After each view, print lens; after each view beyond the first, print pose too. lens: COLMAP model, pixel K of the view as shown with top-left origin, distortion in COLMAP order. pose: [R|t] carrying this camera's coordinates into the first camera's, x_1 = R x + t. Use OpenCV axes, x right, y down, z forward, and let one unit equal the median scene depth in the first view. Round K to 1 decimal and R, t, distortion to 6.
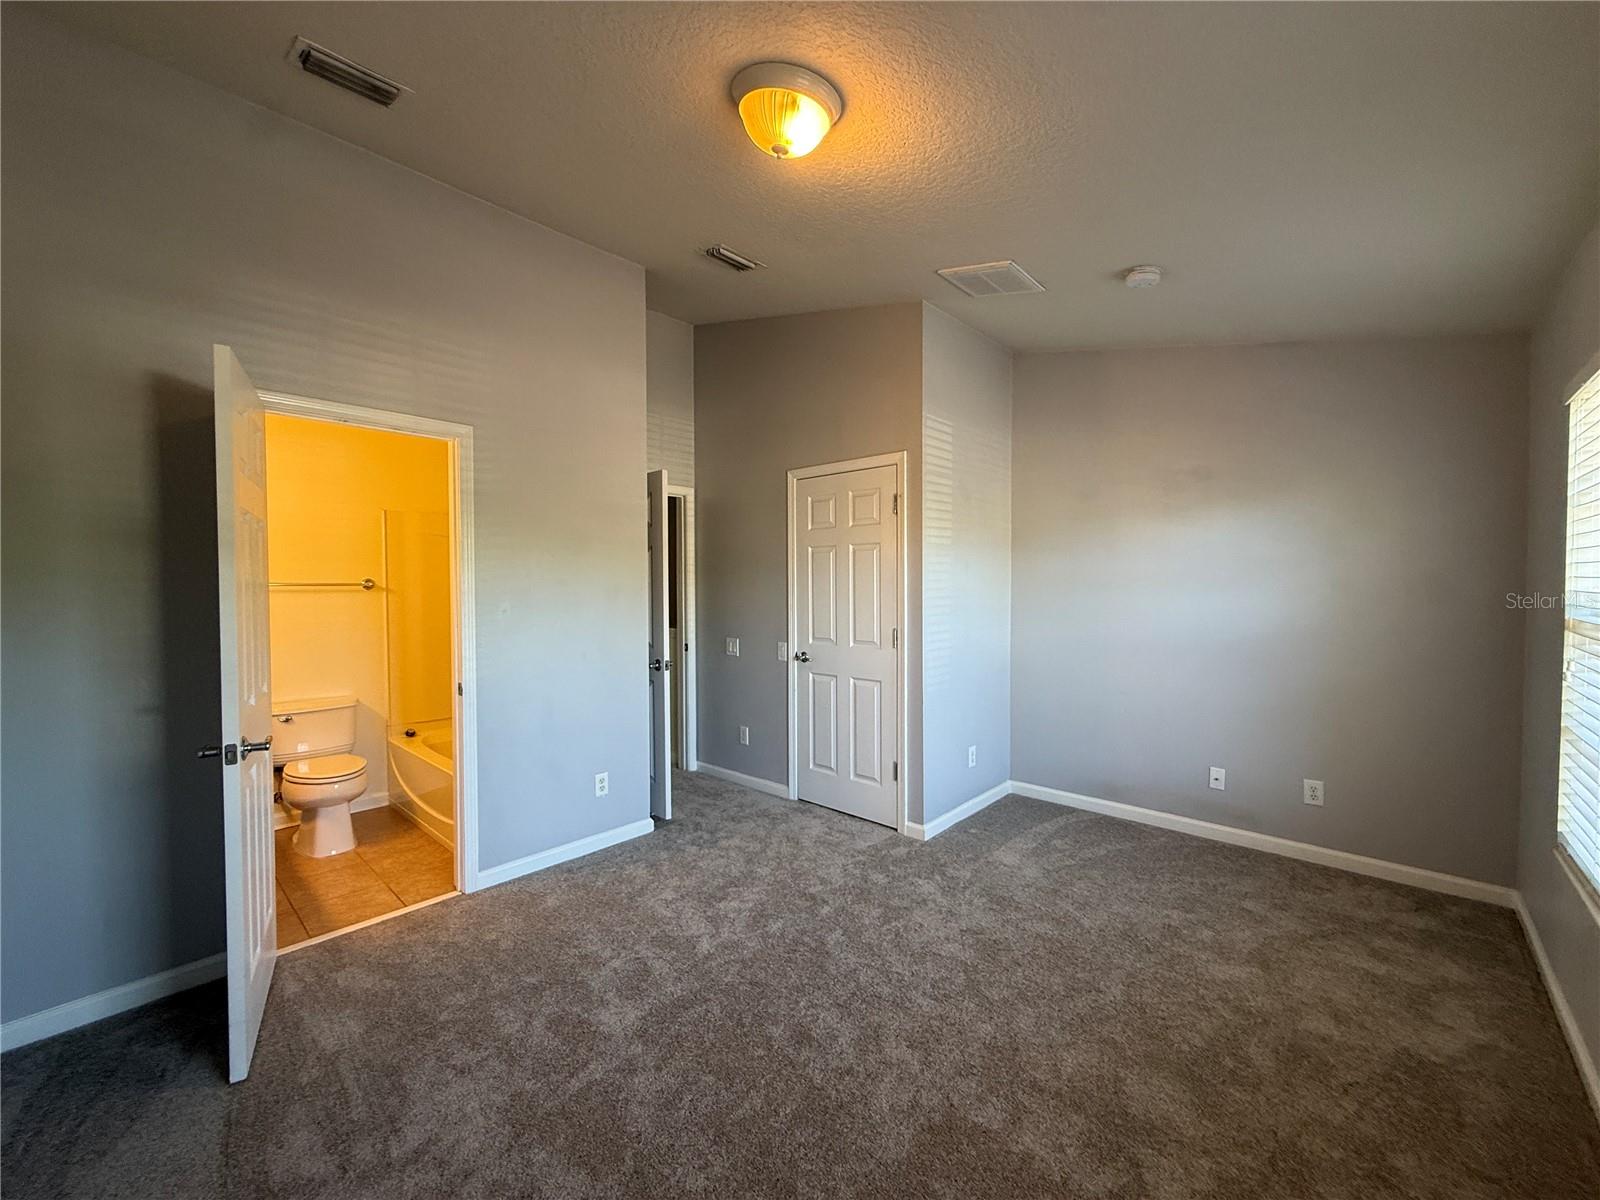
lens RADIAL K [[636.4, 0, 798.4], [0, 636.4, 596.4], [0, 0, 1]] dist [0.001362, 0.000181]
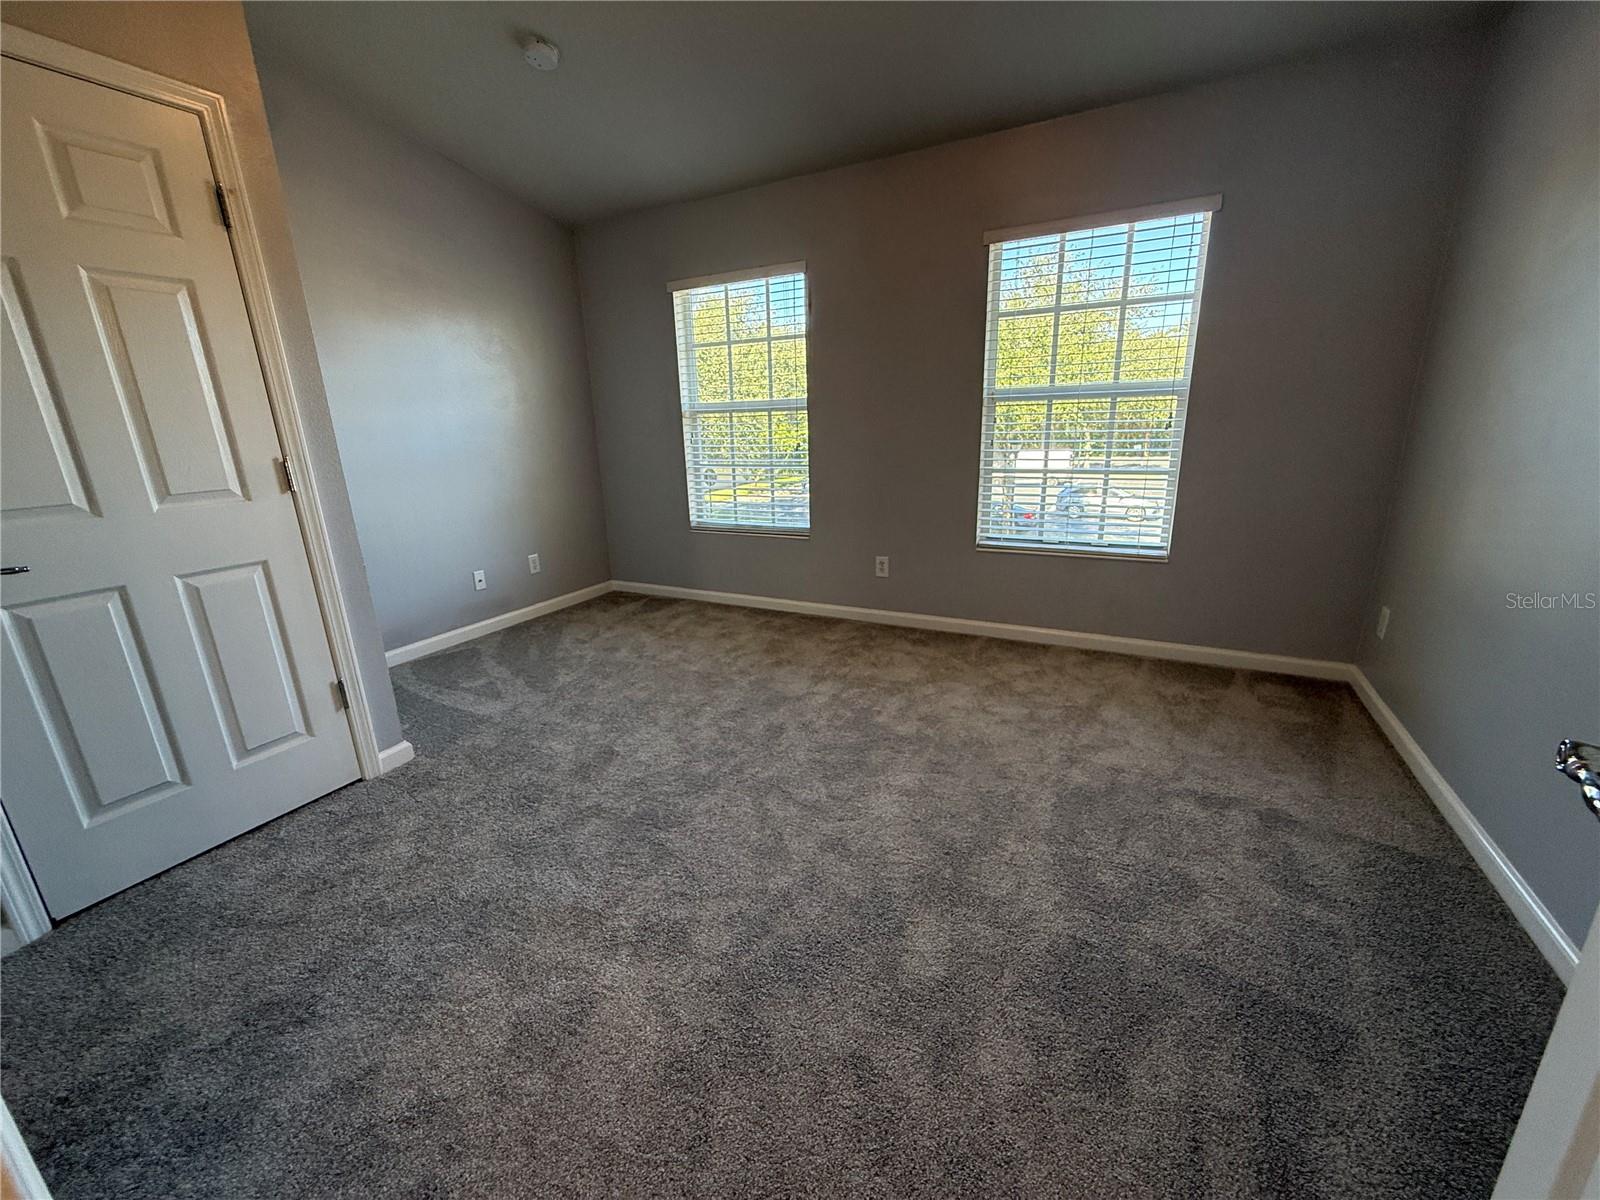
lens RADIAL K [[636.4, 0, 798.4], [0, 636.4, 596.4], [0, 0, 1]] dist [0.001362, 0.000181]
pose [[-0.246966, -0.254499, 0.935007, -0.525954], [0.052957, 0.959909, 0.275264, 0.039094], [-0.967576, 0.117496, -0.223588, 0.726694]]
